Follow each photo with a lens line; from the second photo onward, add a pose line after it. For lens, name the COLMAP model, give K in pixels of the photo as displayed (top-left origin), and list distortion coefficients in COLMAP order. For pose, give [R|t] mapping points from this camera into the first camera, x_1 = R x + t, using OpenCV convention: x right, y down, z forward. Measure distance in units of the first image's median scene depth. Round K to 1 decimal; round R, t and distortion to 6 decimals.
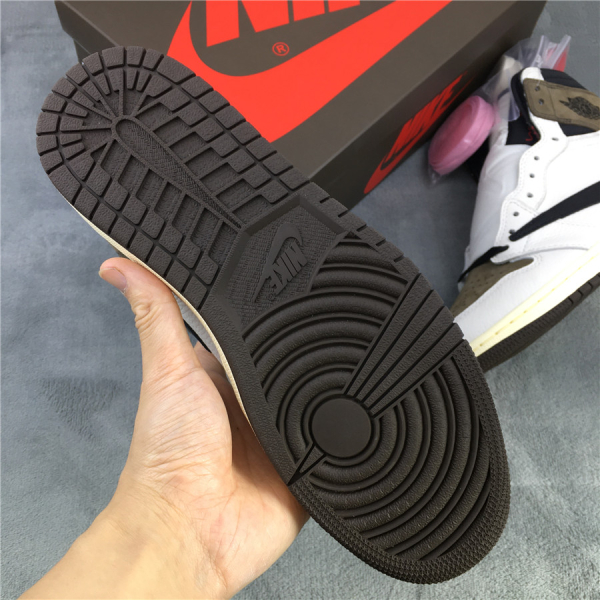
lens RADIAL K [[695.8, 0, 315.5], [0, 695.8, 299.8], [0, 0, 1]] dist [0.088079, -0.192078]
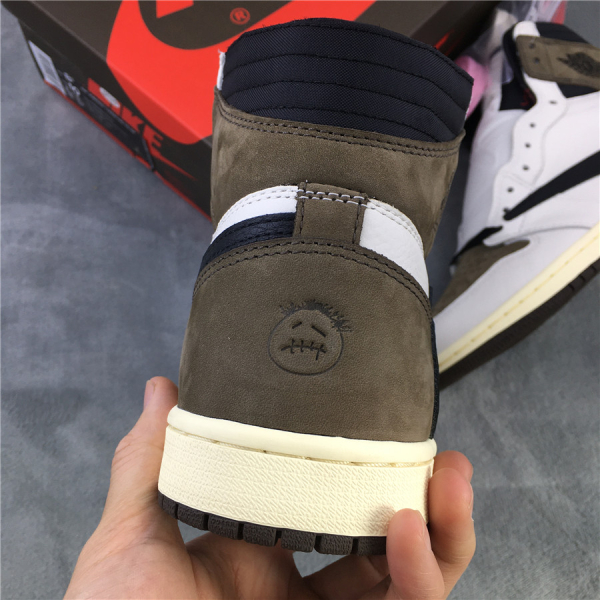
lens RADIAL K [[695.8, 0, 315.5], [0, 695.8, 299.8], [0, 0, 1]] dist [0.088079, -0.192078]
pose [[0.998890, -0.040039, -0.024814, 0.051344], [0.041426, 0.997447, 0.058168, -0.043186], [0.022422, -0.059131, 0.997998, 0.085372]]
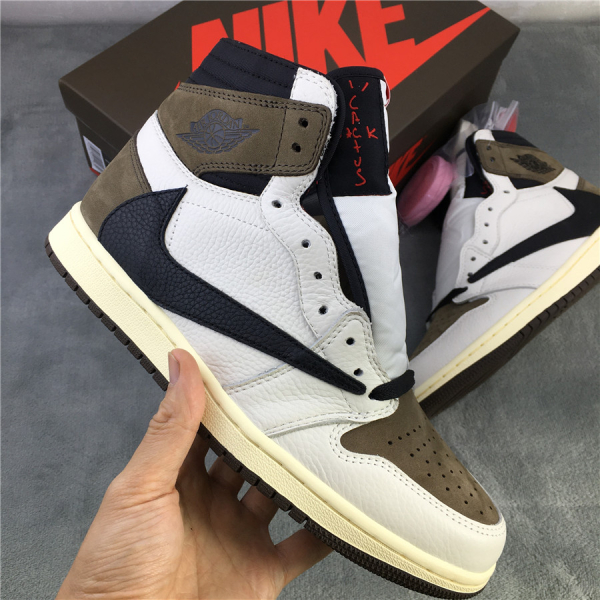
lens RADIAL K [[695.8, 0, 315.5], [0, 695.8, 299.8], [0, 0, 1]] dist [0.088079, -0.192078]
pose [[0.999614, -0.027567, 0.003461, 0.029105], [0.027757, 0.996294, -0.081407, 0.025216], [-0.001204, 0.081472, 0.996675, -0.099345]]
